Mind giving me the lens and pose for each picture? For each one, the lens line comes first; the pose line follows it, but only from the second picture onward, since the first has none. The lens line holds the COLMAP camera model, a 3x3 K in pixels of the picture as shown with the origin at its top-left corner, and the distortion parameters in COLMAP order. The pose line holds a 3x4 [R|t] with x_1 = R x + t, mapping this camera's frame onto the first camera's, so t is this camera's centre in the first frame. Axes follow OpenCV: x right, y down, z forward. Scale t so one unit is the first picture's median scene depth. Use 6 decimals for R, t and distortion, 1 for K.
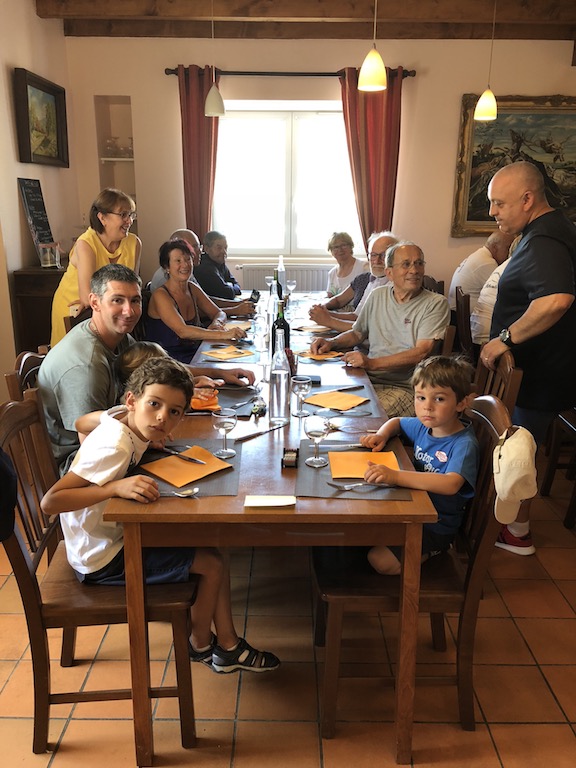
lens RADIAL K [[623.8, 0, 285.4], [0, 623.8, 382.6], [0, 0, 1]] dist [0.002298, -0.001304]
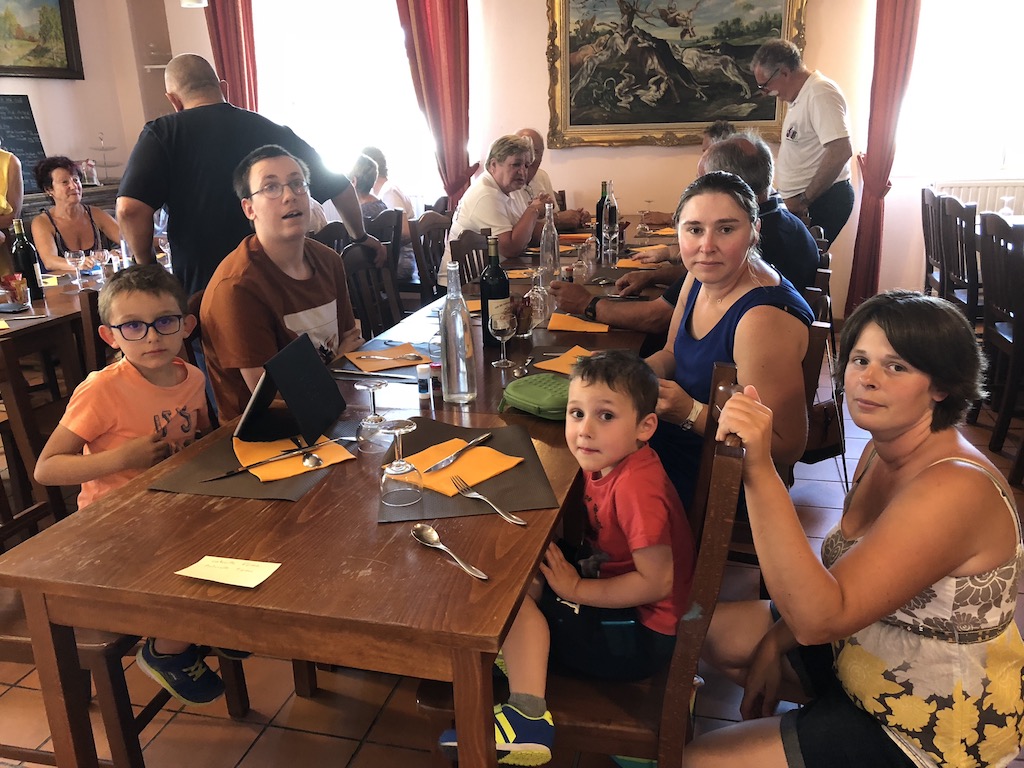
lens RADIAL K [[831.7, 0, 518.6], [0, 831.7, 383.7], [0, 0, 1]] dist [0.002298, -0.001304]
pose [[0.973144, 0.033857, -0.227693, 0.480583], [-0.028194, 0.999208, 0.028083, 0.023422], [0.228464, -0.020909, 0.973328, 0.013024]]
